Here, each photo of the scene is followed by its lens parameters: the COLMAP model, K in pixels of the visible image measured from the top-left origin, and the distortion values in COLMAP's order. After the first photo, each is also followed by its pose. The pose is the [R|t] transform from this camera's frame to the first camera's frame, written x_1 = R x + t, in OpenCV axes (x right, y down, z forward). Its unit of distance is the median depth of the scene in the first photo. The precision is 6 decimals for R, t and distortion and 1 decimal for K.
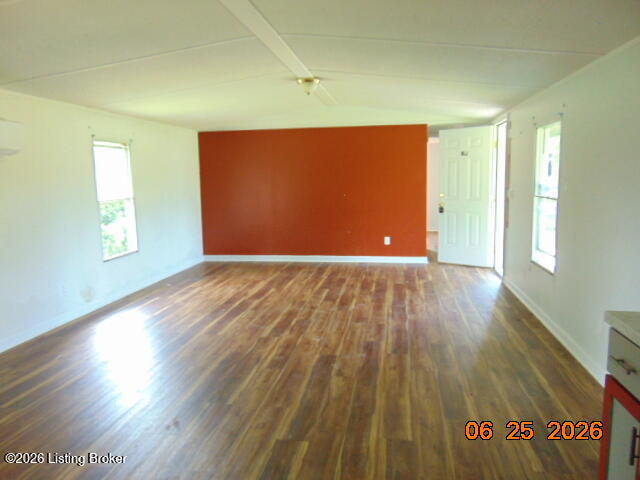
lens RADIAL K [[479.7, 0, 320.0], [0, 479.7, 240.0], [0, 0, 1]] dist [-0.027765, 0.051293]
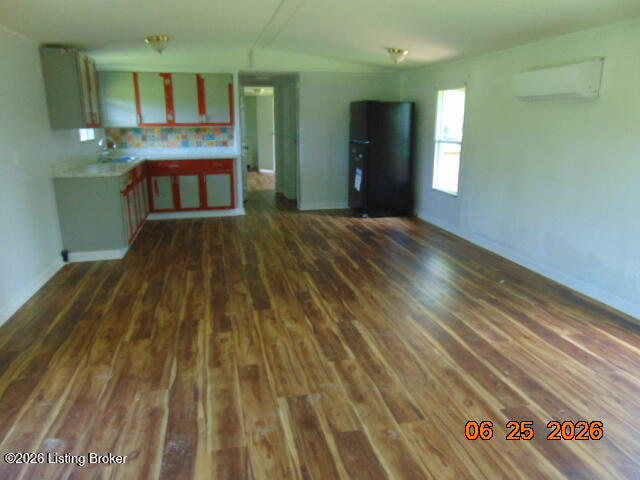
lens RADIAL K [[479.7, 0, 320.0], [0, 479.7, 240.0], [0, 0, 1]] dist [-0.027765, 0.051293]
pose [[-0.927575, 0.104909, -0.358608, 0.232499], [-0.037085, 0.929185, 0.367751, -0.244225], [0.371793, 0.354415, -0.857998, 1.716210]]
